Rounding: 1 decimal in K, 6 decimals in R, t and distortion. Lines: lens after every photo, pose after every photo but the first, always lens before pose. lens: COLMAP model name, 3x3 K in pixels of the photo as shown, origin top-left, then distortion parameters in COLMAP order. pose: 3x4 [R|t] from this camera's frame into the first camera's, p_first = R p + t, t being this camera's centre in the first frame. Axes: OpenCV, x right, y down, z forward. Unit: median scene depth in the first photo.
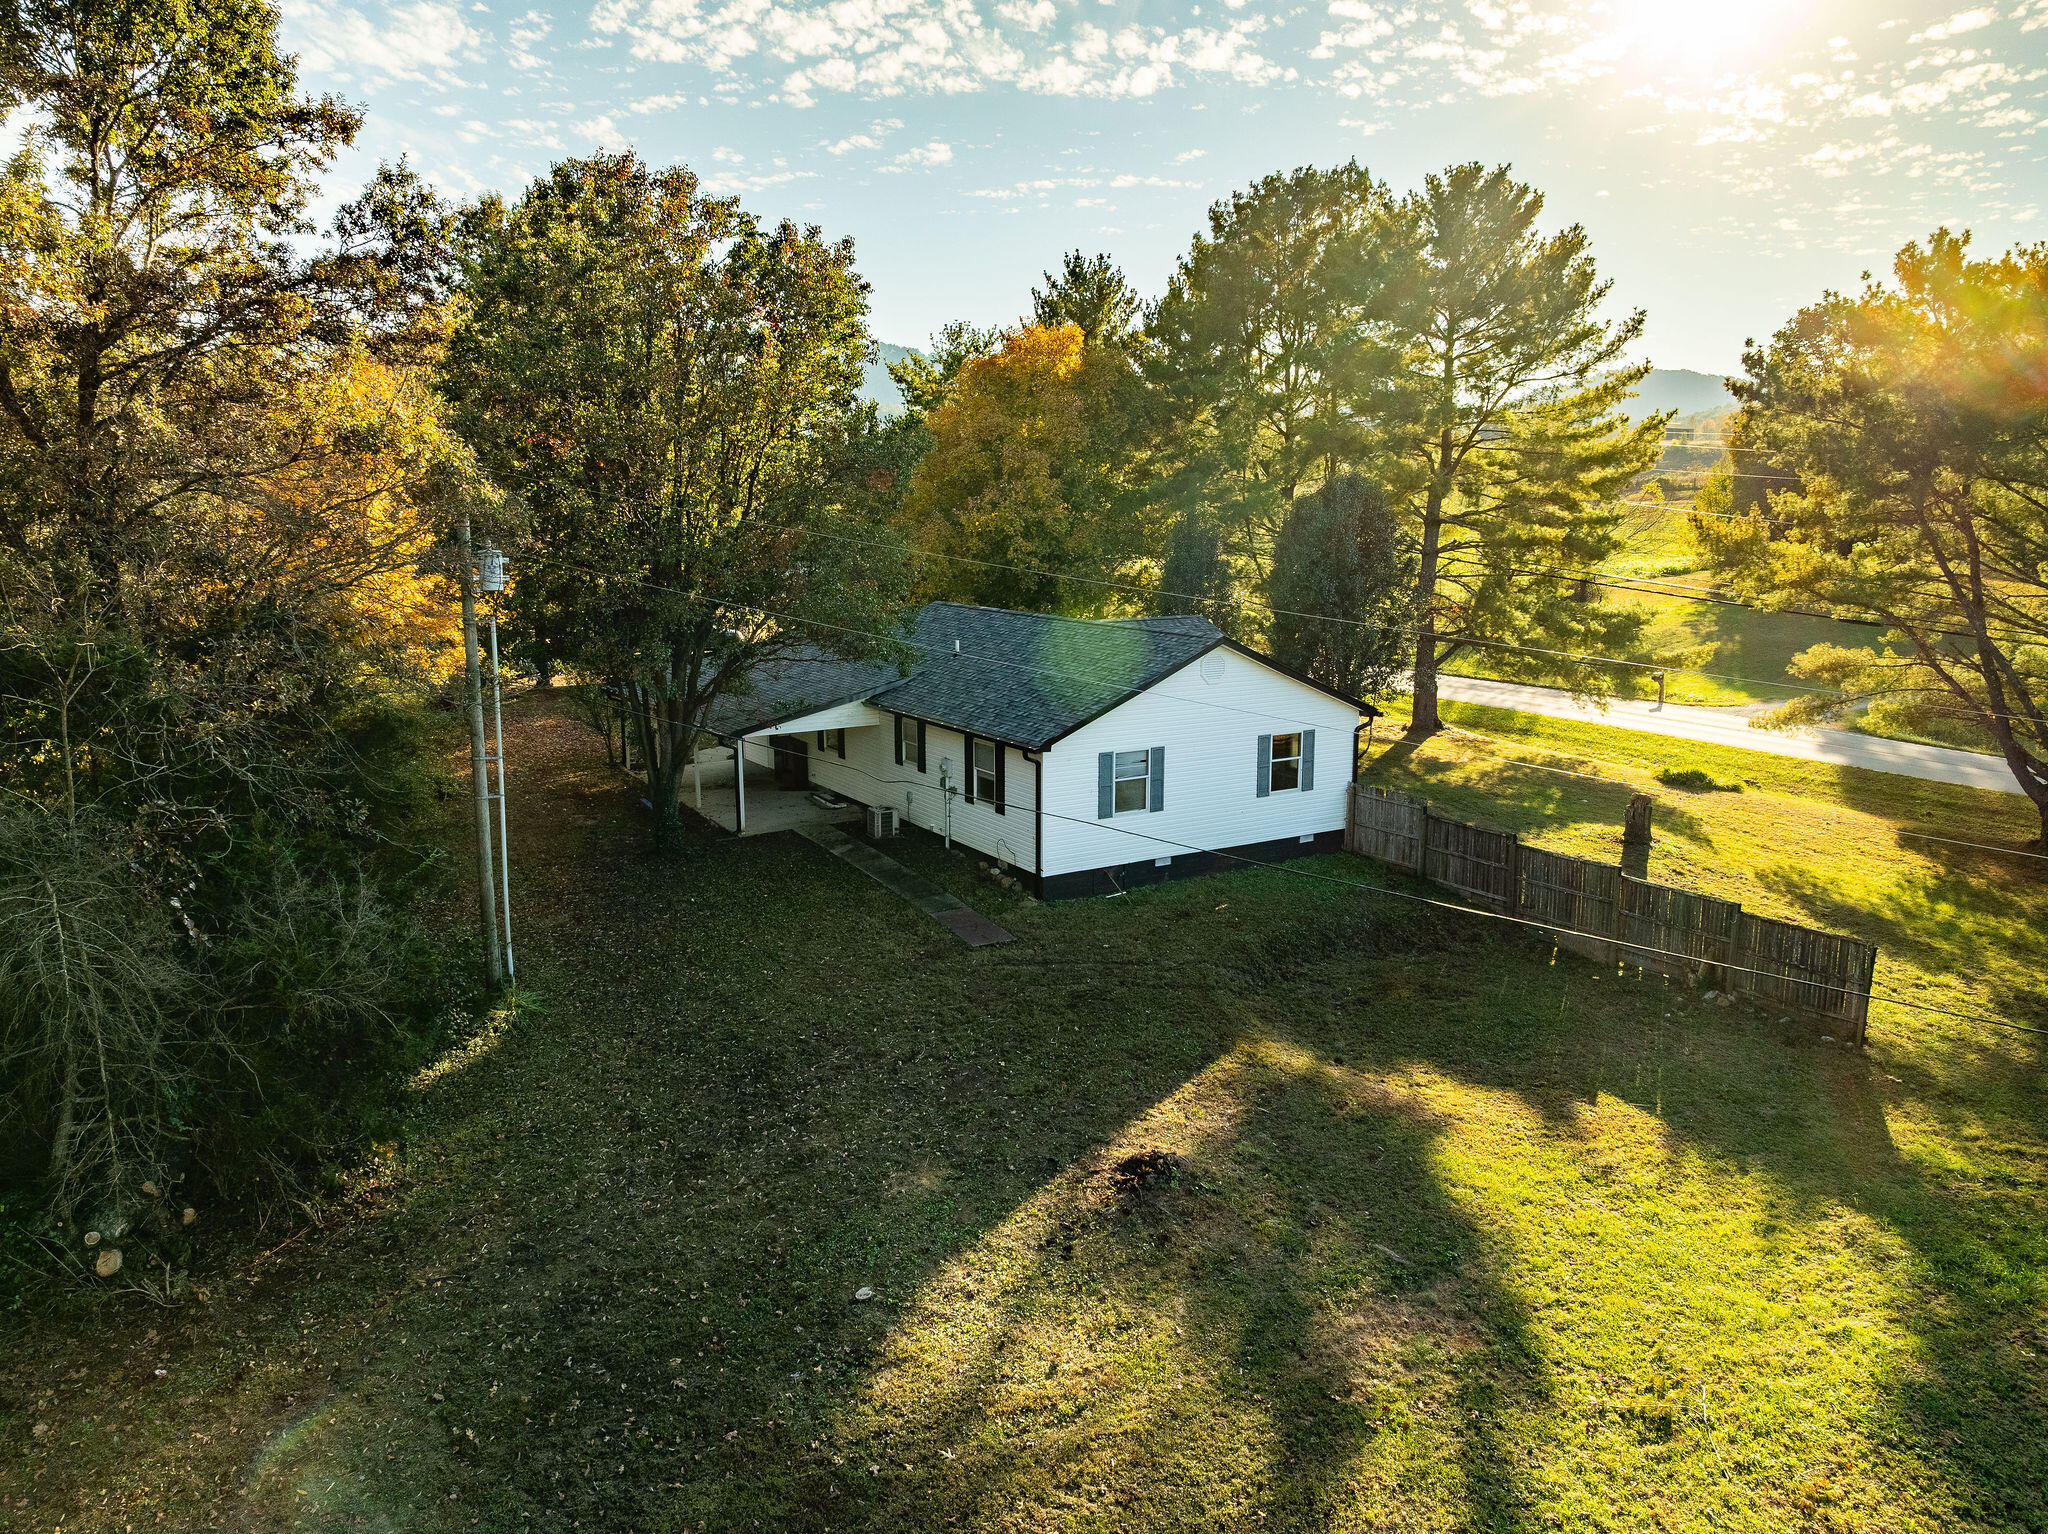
lens RADIAL K [[1463.5, 0, 1017.1], [0, 1463.5, 761.1], [0, 0, 1]] dist [-0.042867, -0.003747]
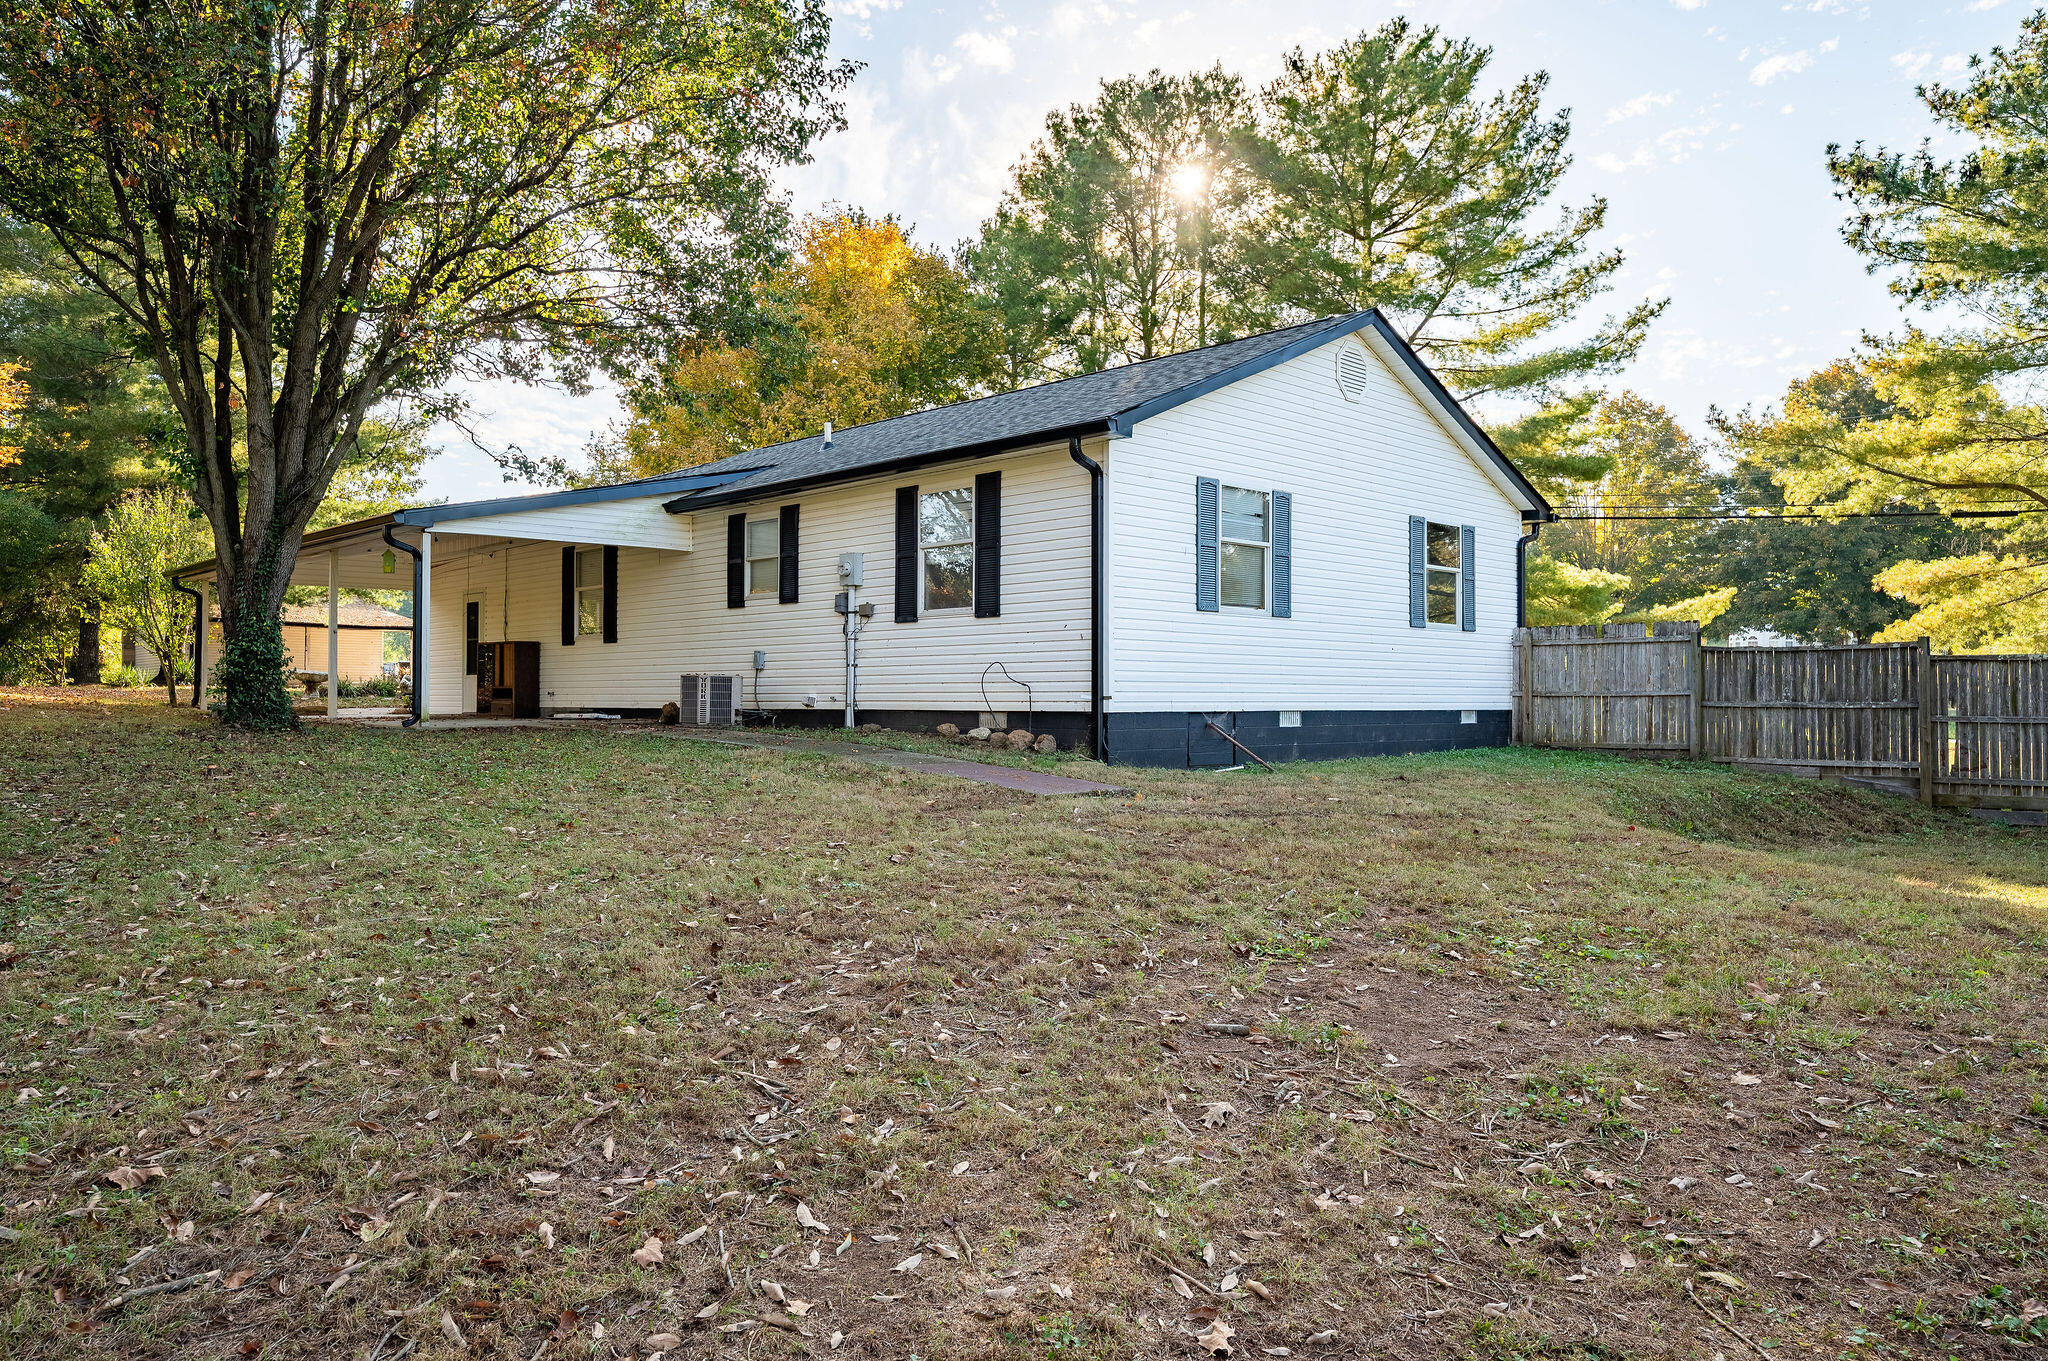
lens RADIAL K [[1404.8, 0, 1018.8], [0, 1404.8, 679.1], [0, 0, 1]] dist [-0.009909, 0.003660]
pose [[0.973209, 0.010504, 0.229684, -0.105741], [0.033765, 0.981596, -0.187960, 0.140139], [-0.227431, 0.190679, 0.954943, 0.519936]]
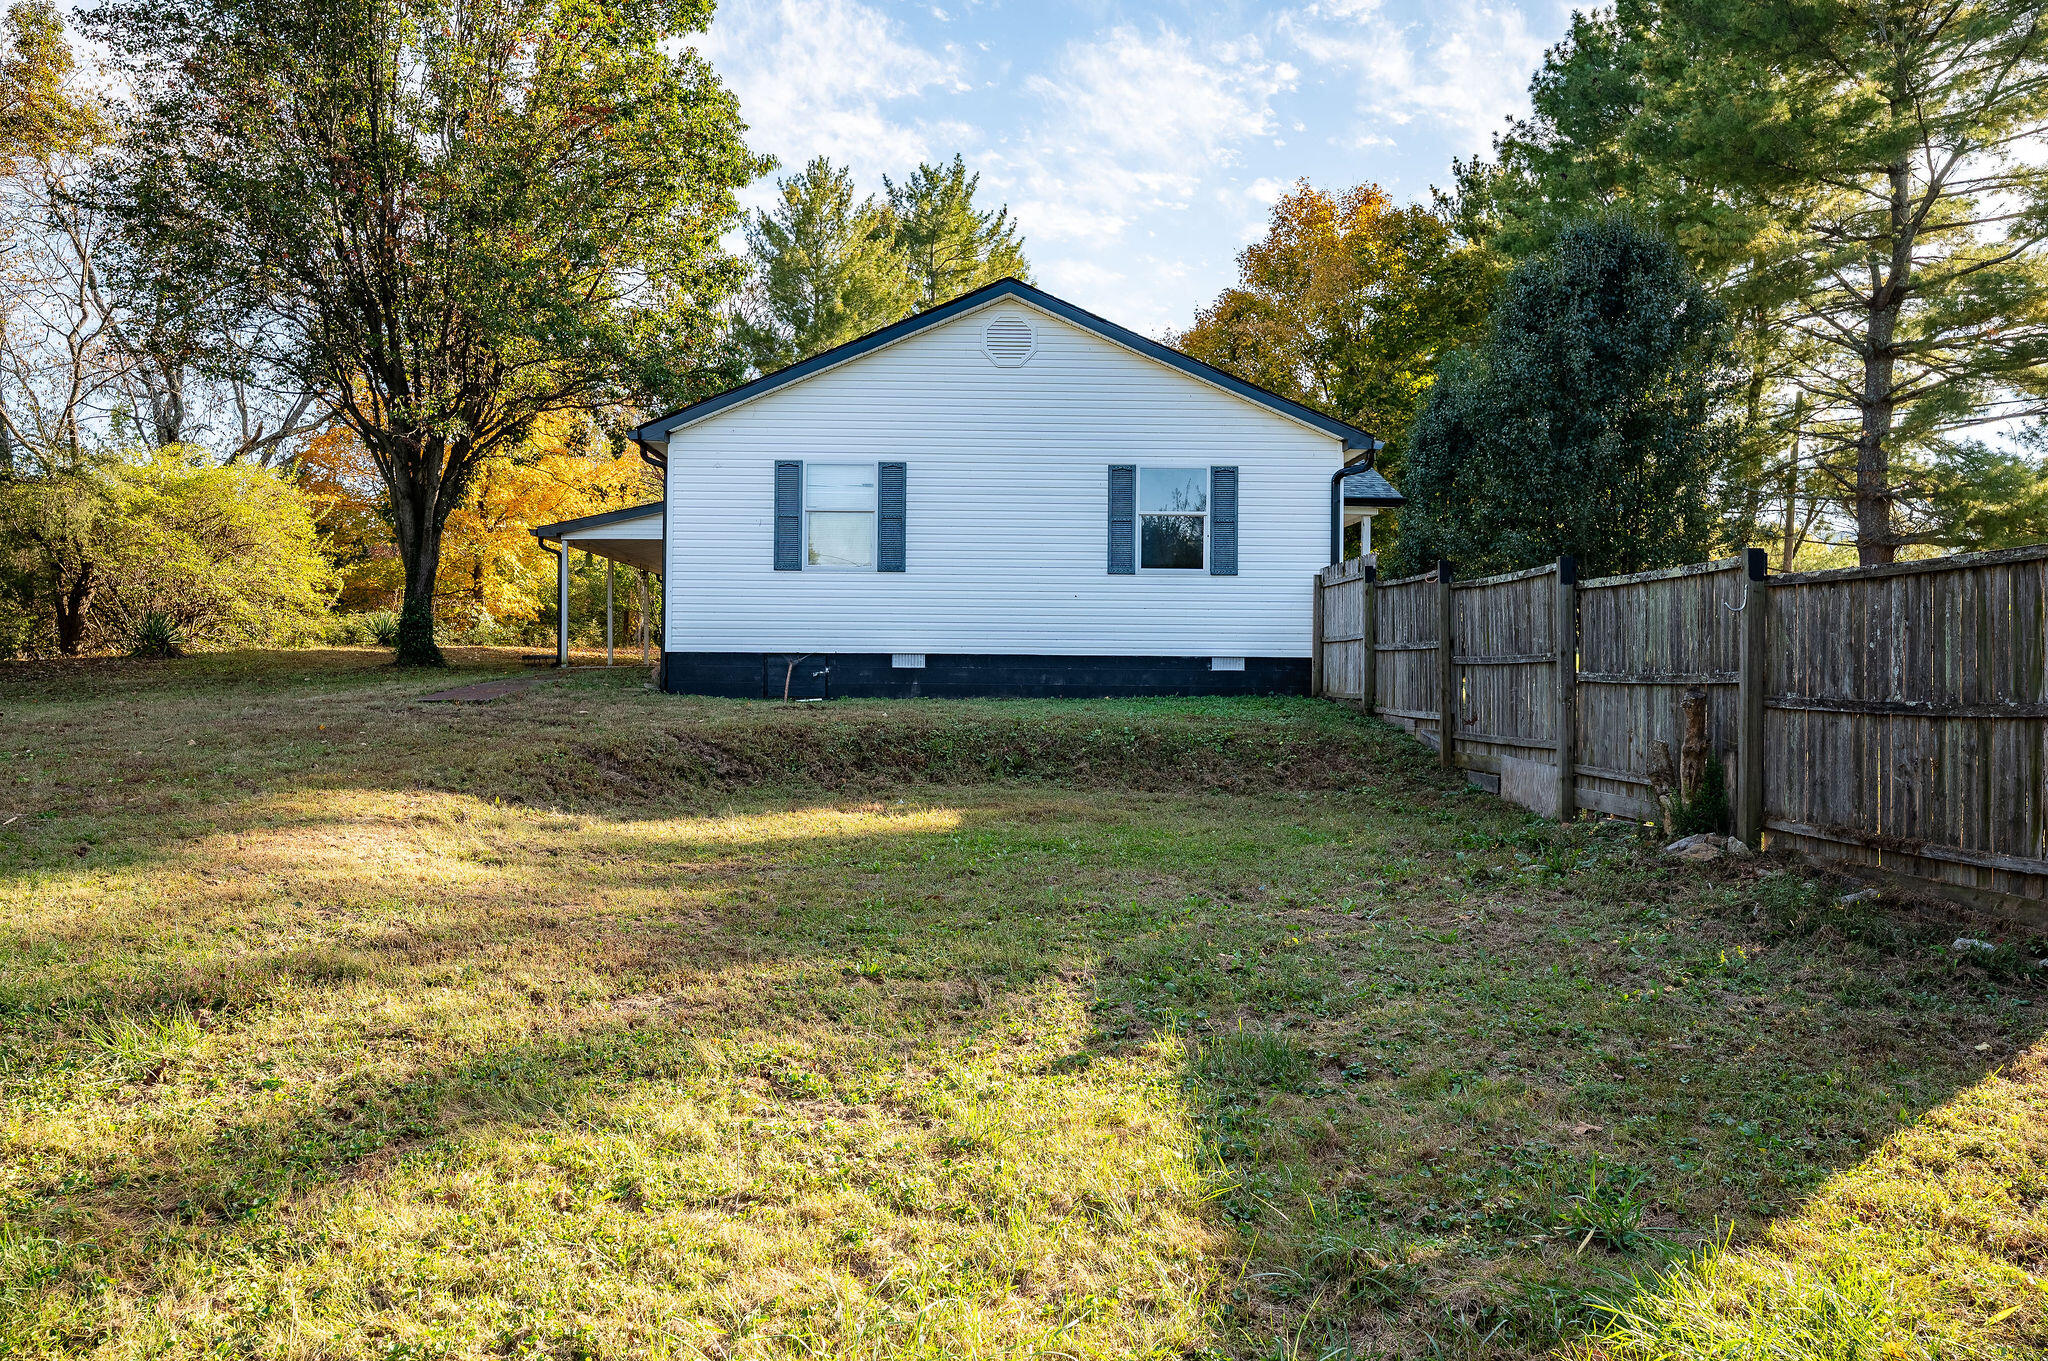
lens RADIAL K [[1404.8, 0, 1021.7], [0, 1404.8, 686.1], [0, 0, 1]] dist [-0.009909, 0.003660]
pose [[0.875778, 0.015371, -0.482469, 0.398597], [-0.096372, 0.984939, -0.143554, 0.149894], [0.472996, 0.172218, 0.864069, 0.512307]]
